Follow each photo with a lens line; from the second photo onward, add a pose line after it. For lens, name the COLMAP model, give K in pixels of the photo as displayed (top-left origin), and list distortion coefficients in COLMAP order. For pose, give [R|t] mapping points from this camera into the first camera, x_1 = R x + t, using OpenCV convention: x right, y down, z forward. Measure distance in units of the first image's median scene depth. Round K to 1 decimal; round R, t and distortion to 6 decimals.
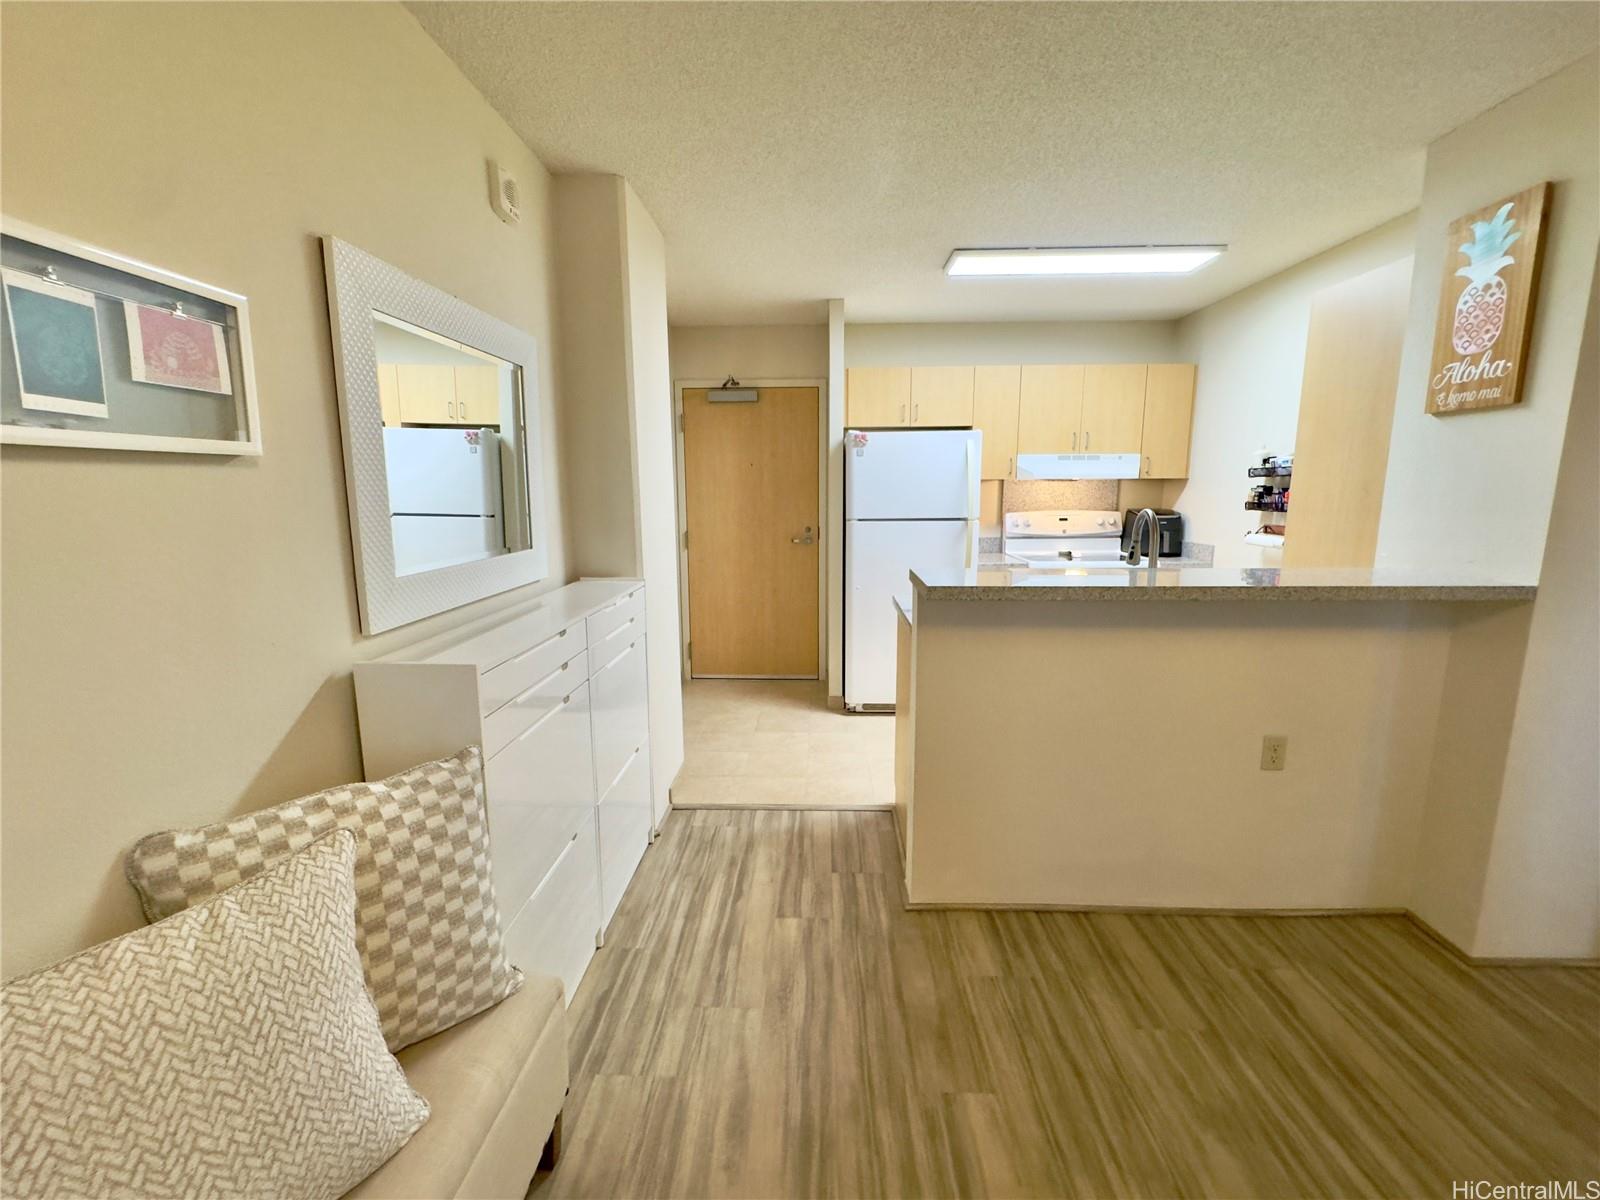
lens RADIAL K [[688.9, 0, 800.5], [0, 688.9, 602.1], [0, 0, 1]] dist [-0.002664, 0.000117]
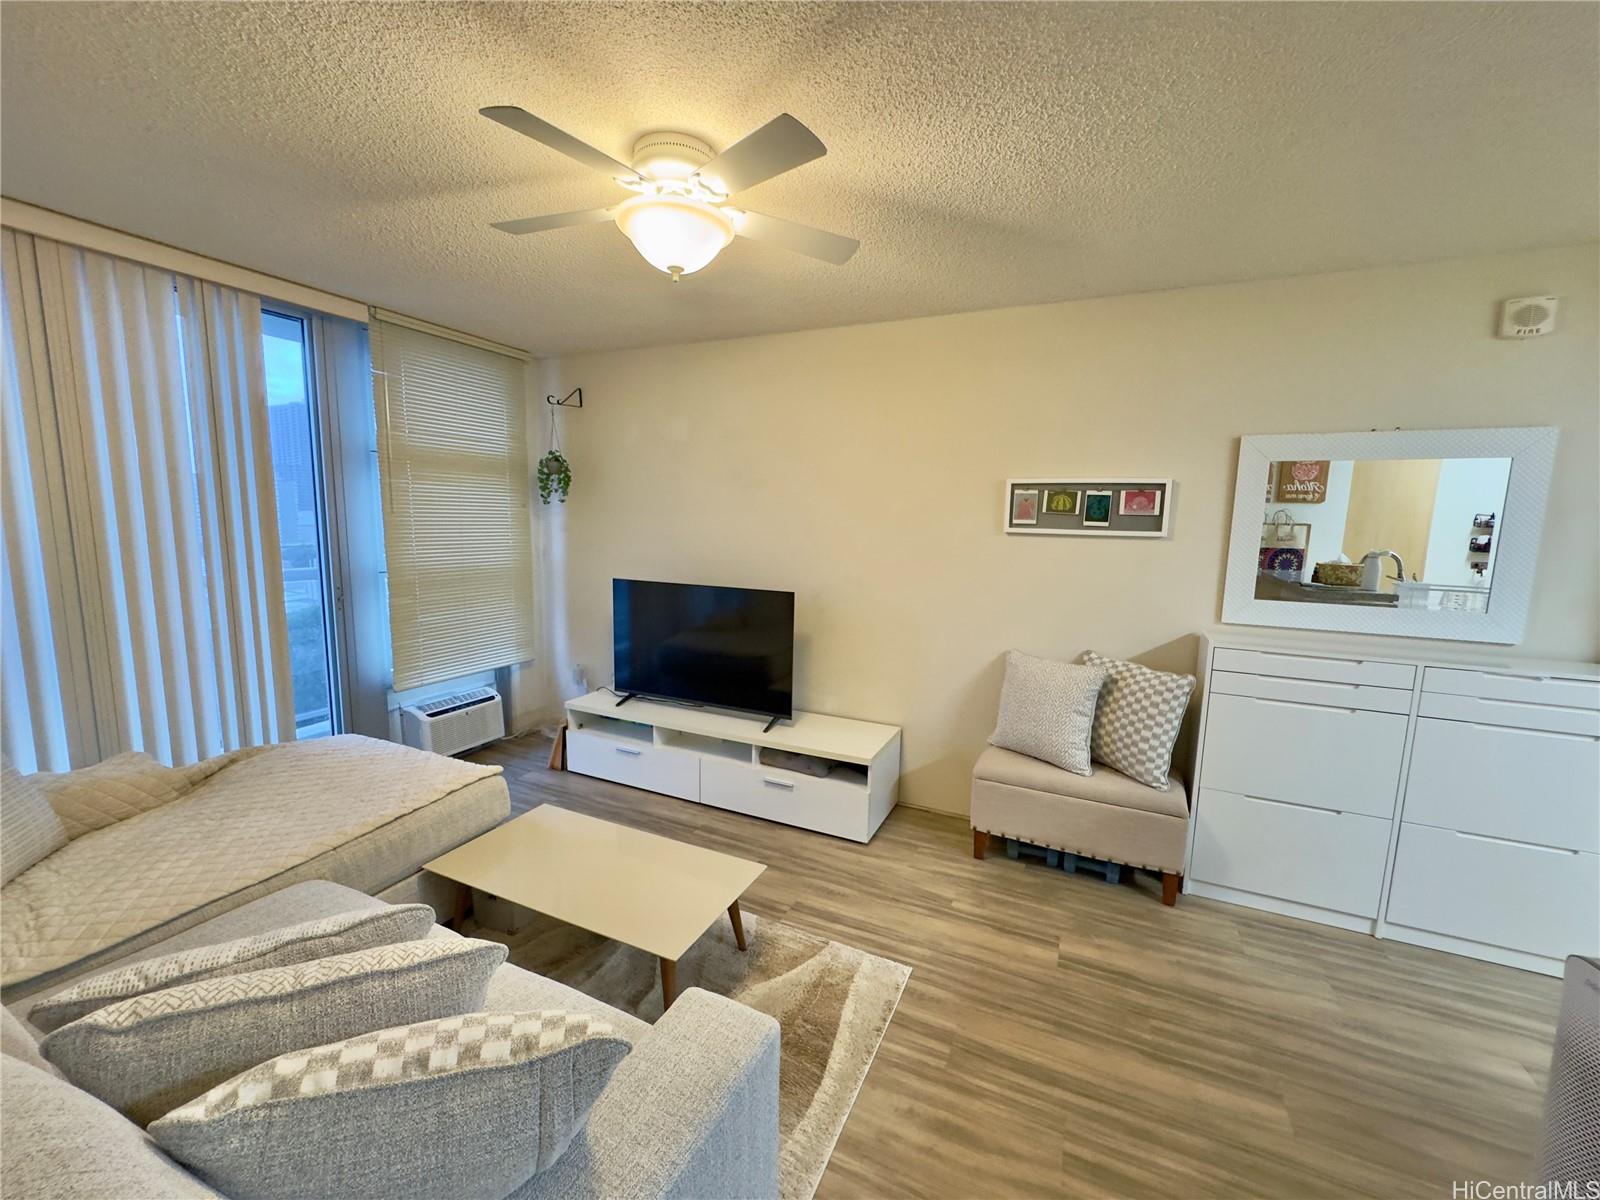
lens RADIAL K [[638.9, 0, 800.0], [0, 638.9, 600.0], [0, 0, 1]] dist [-0.003221, 0.000042]
pose [[-0.395722, 0.114621, -0.911189, 0.989143], [-0.172047, 0.965362, 0.196154, -0.106707], [0.902111, 0.234390, -0.362294, 0.333469]]
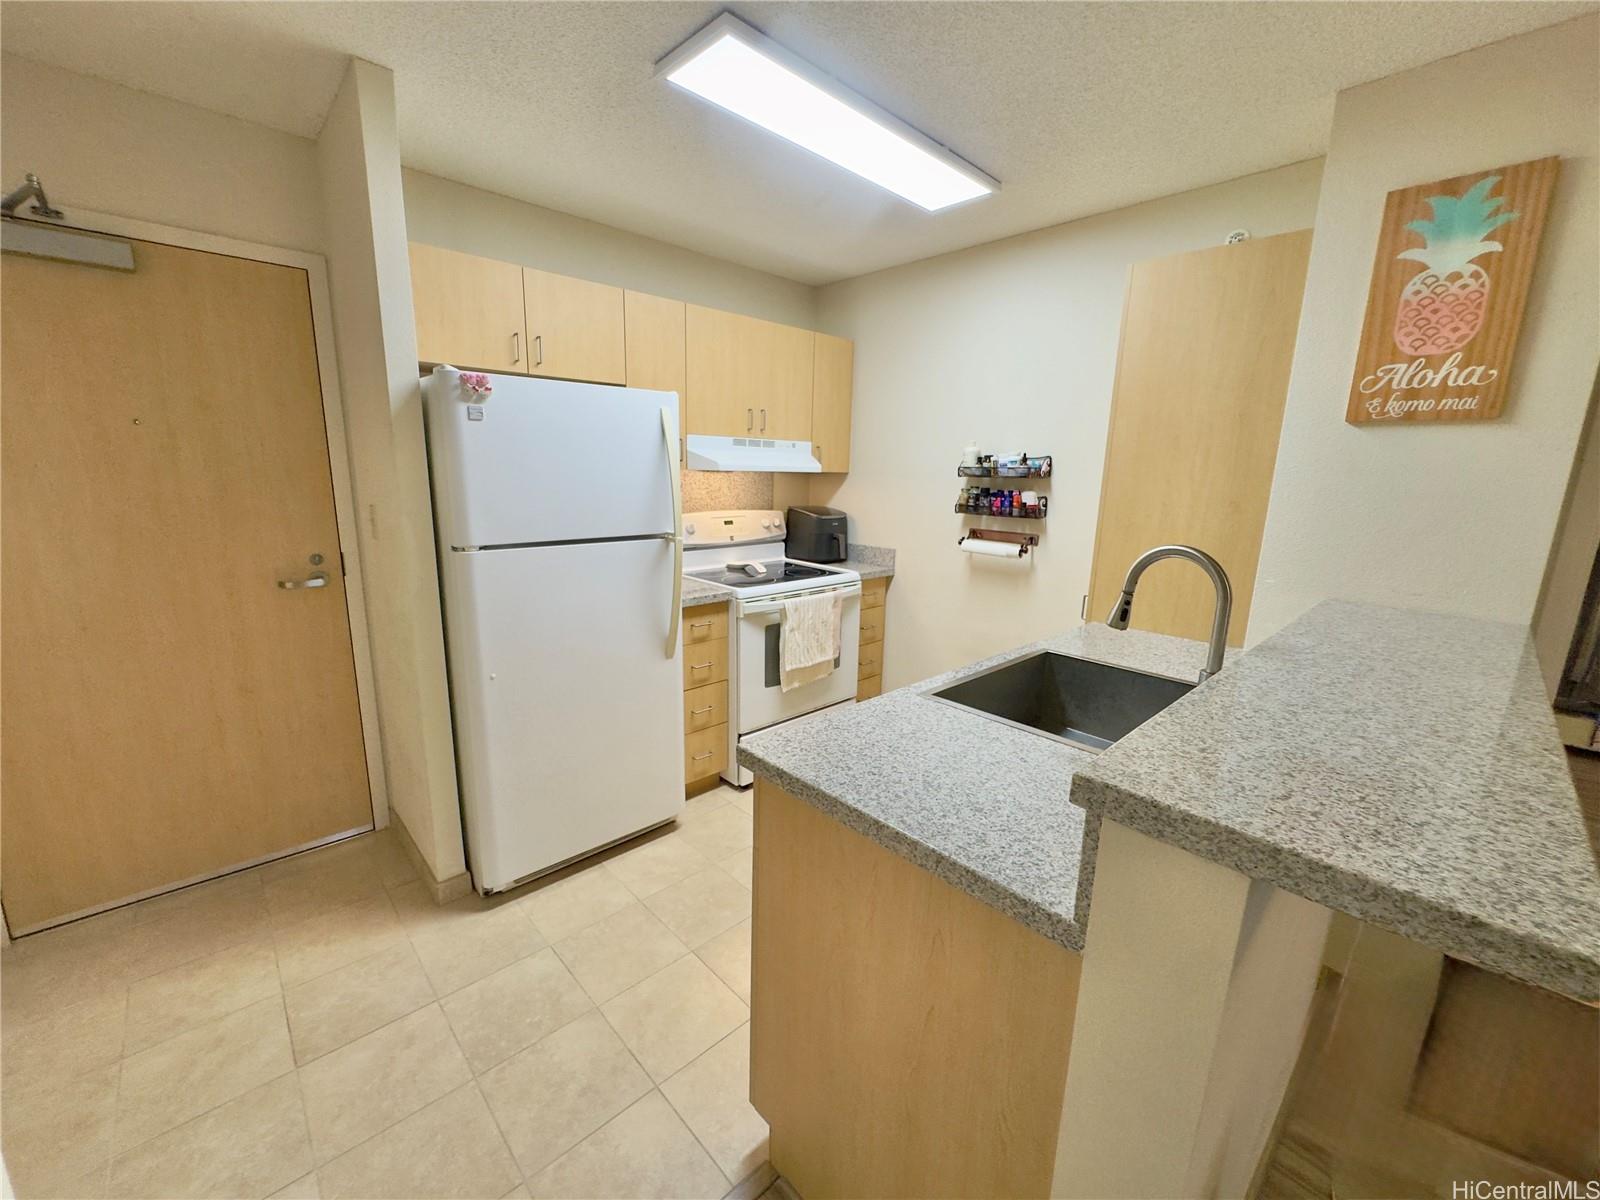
lens RADIAL K [[638.9, 0, 800.0], [0, 638.9, 600.0], [0, 0, 1]] dist [-0.003221, 0.000042]
pose [[0.703512, -0.123209, 0.699922, -0.149805], [0.091160, 0.992366, 0.083061, -0.173829], [-0.704813, 0.005371, 0.709373, 0.881810]]
